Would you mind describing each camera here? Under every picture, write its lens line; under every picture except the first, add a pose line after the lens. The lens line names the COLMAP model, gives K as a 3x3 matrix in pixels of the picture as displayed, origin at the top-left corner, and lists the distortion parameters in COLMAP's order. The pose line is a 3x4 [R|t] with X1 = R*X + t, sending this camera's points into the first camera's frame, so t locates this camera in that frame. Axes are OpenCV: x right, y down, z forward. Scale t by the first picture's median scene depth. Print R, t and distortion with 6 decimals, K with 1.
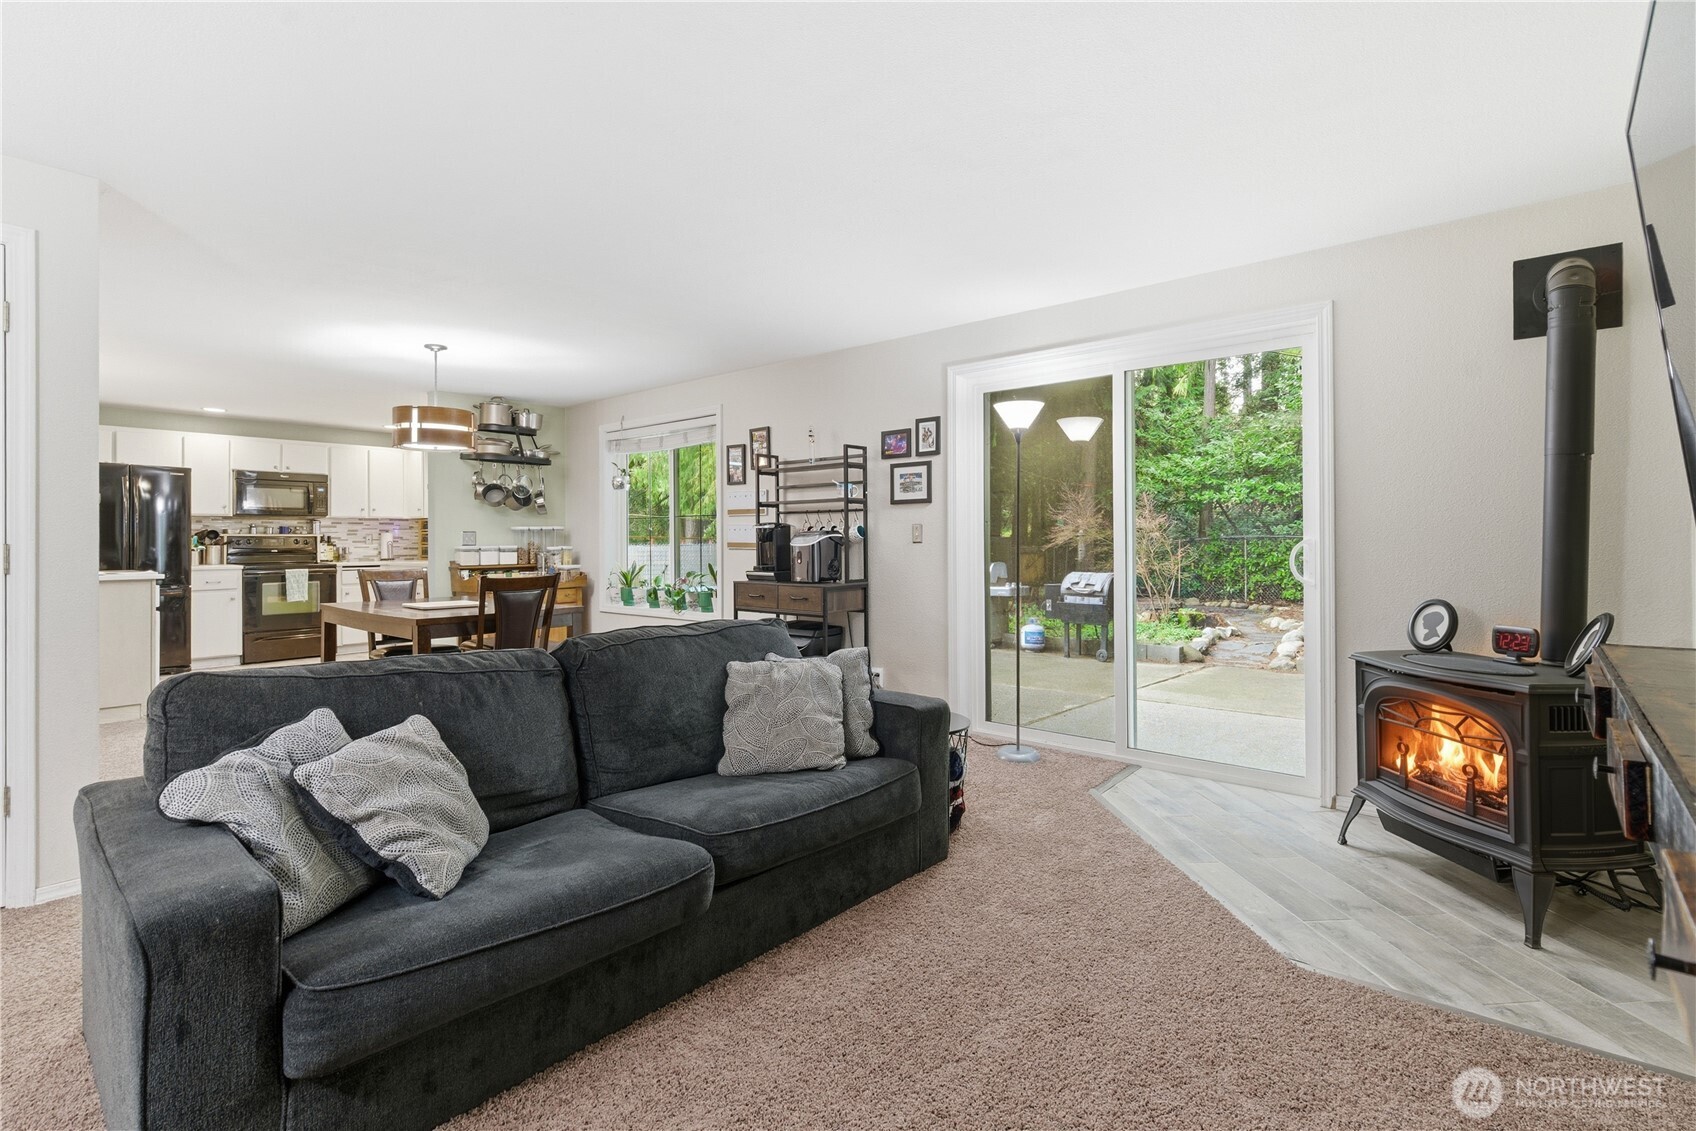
lens RADIAL K [[801.7, 0, 849.2], [0, 801.7, 536.2], [0, 0, 1]] dist [0.015584, -0.009702]
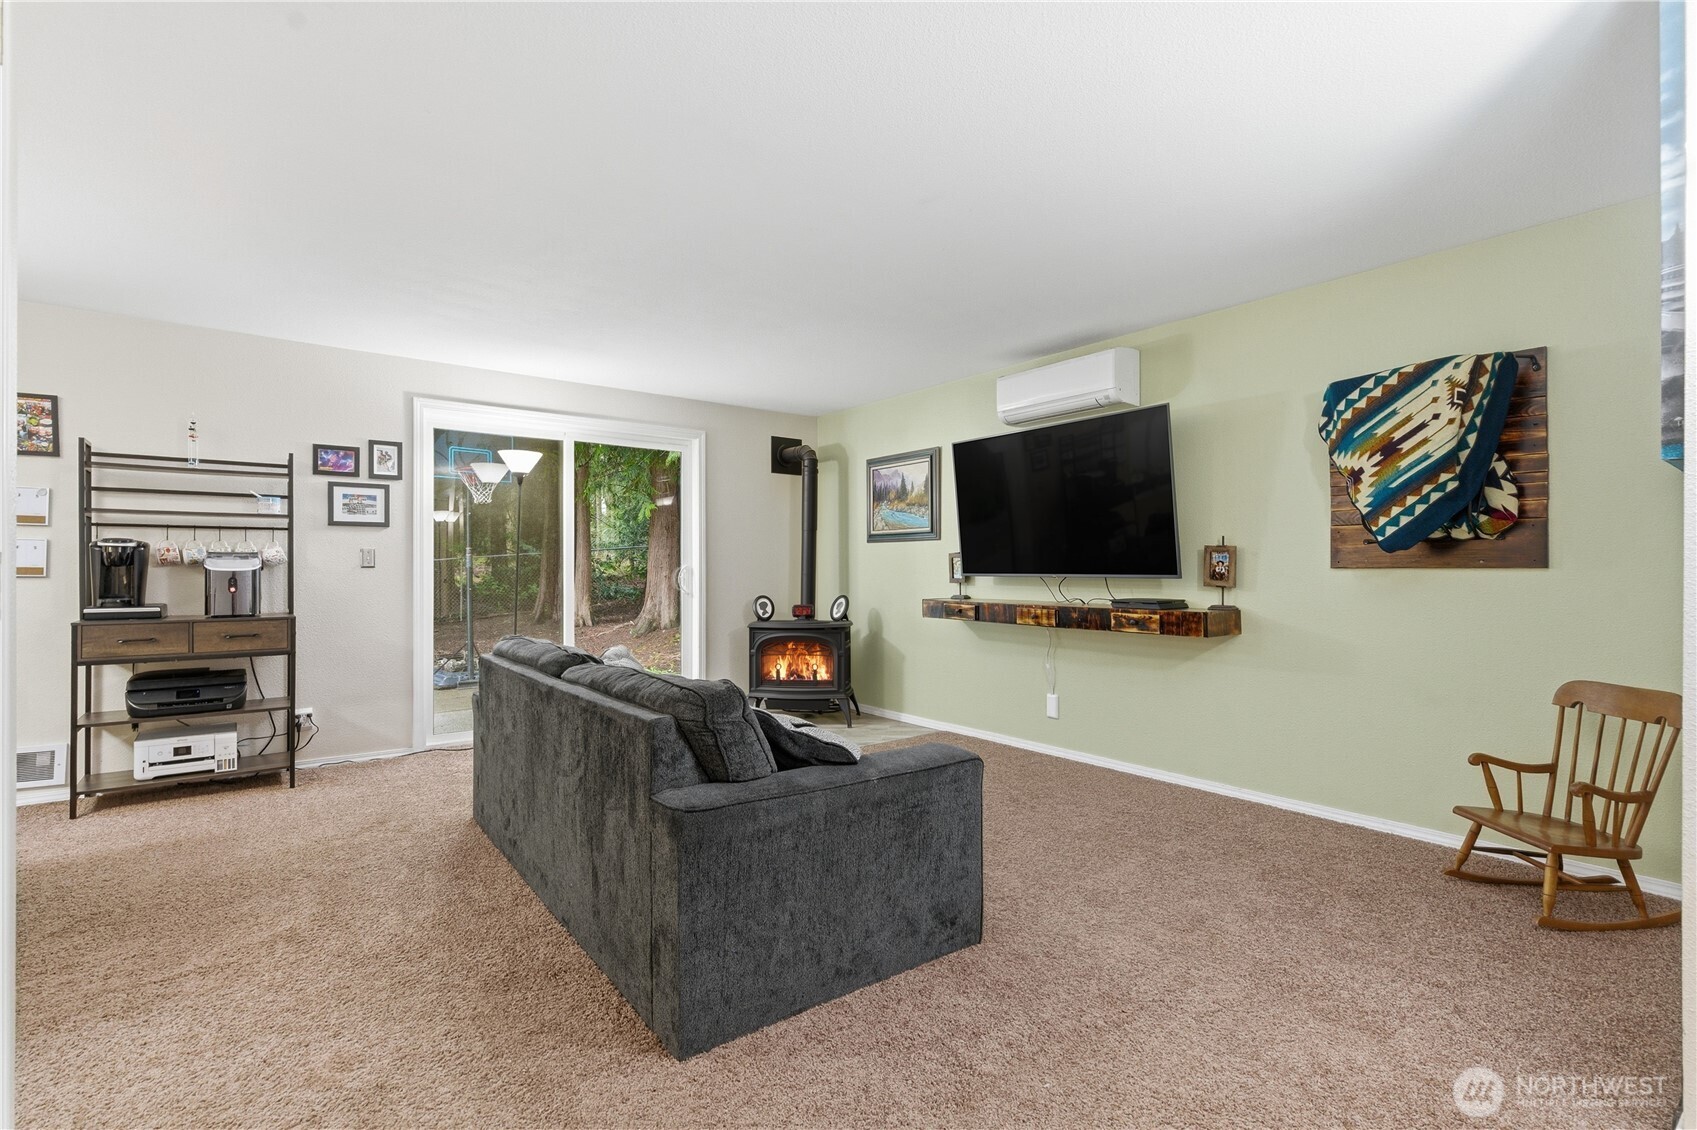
lens RADIAL K [[769.0, 0, 857.2], [0, 769.0, 566.4], [0, 0, 1]] dist [0.000585, -0.000796]
pose [[0.193644, 0.007597, 0.981042, -0.708445], [-0.005398, 0.999963, -0.006678, 0.010167], [-0.981057, -0.004003, 0.193678, 0.240410]]
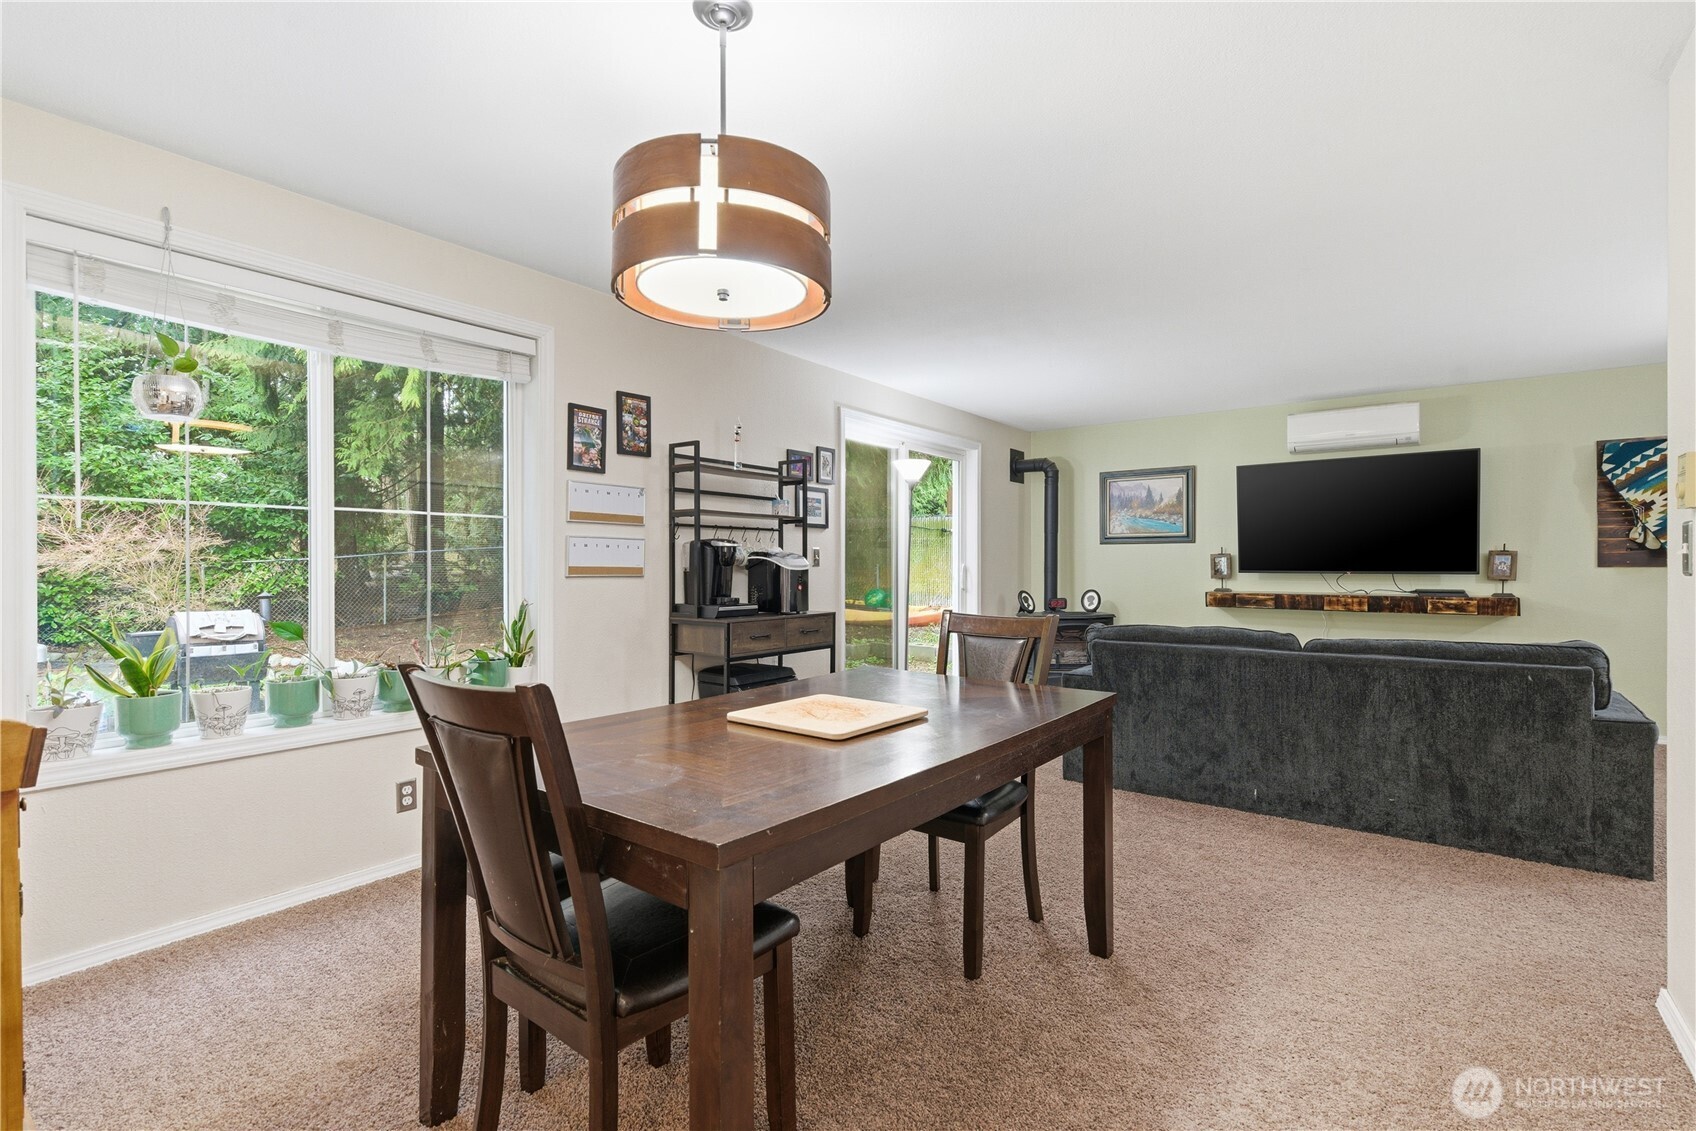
lens RADIAL K [[768.6, 0, 856.7], [0, 768.6, 566.9], [0, 0, 1]] dist [0.000585, -0.000796]
pose [[-0.068287, 0.000856, 0.997665, -0.891826], [-0.003716, 0.999992, -0.001112, 0.009534], [-0.997659, -0.003783, -0.068283, 1.011092]]
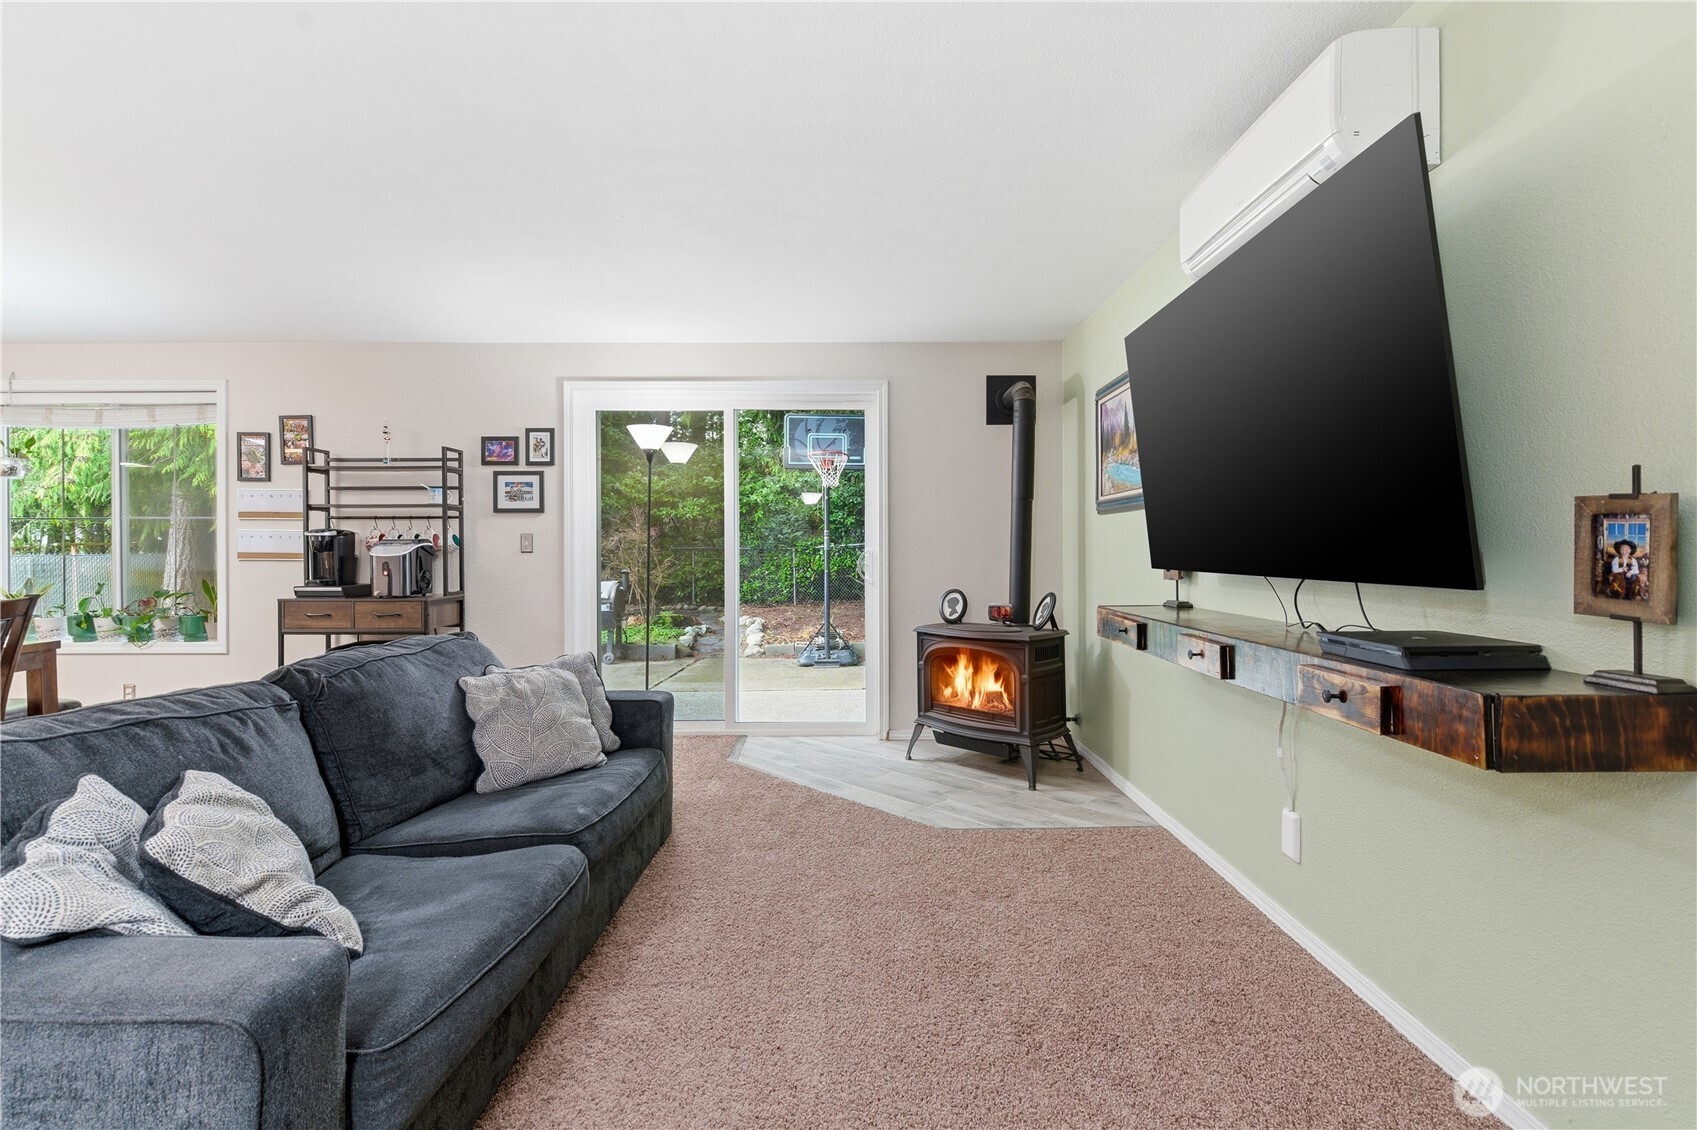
lens RADIAL K [[783.7, 0, 850.1], [0, 783.7, 552.3], [0, 0, 1]] dist [0.000877, -0.000706]
pose [[0.756302, 0.000684, 0.654222, -0.246431], [-0.005046, 0.999976, 0.004787, 0.001457], [-0.654203, -0.006922, 0.756287, 0.002552]]
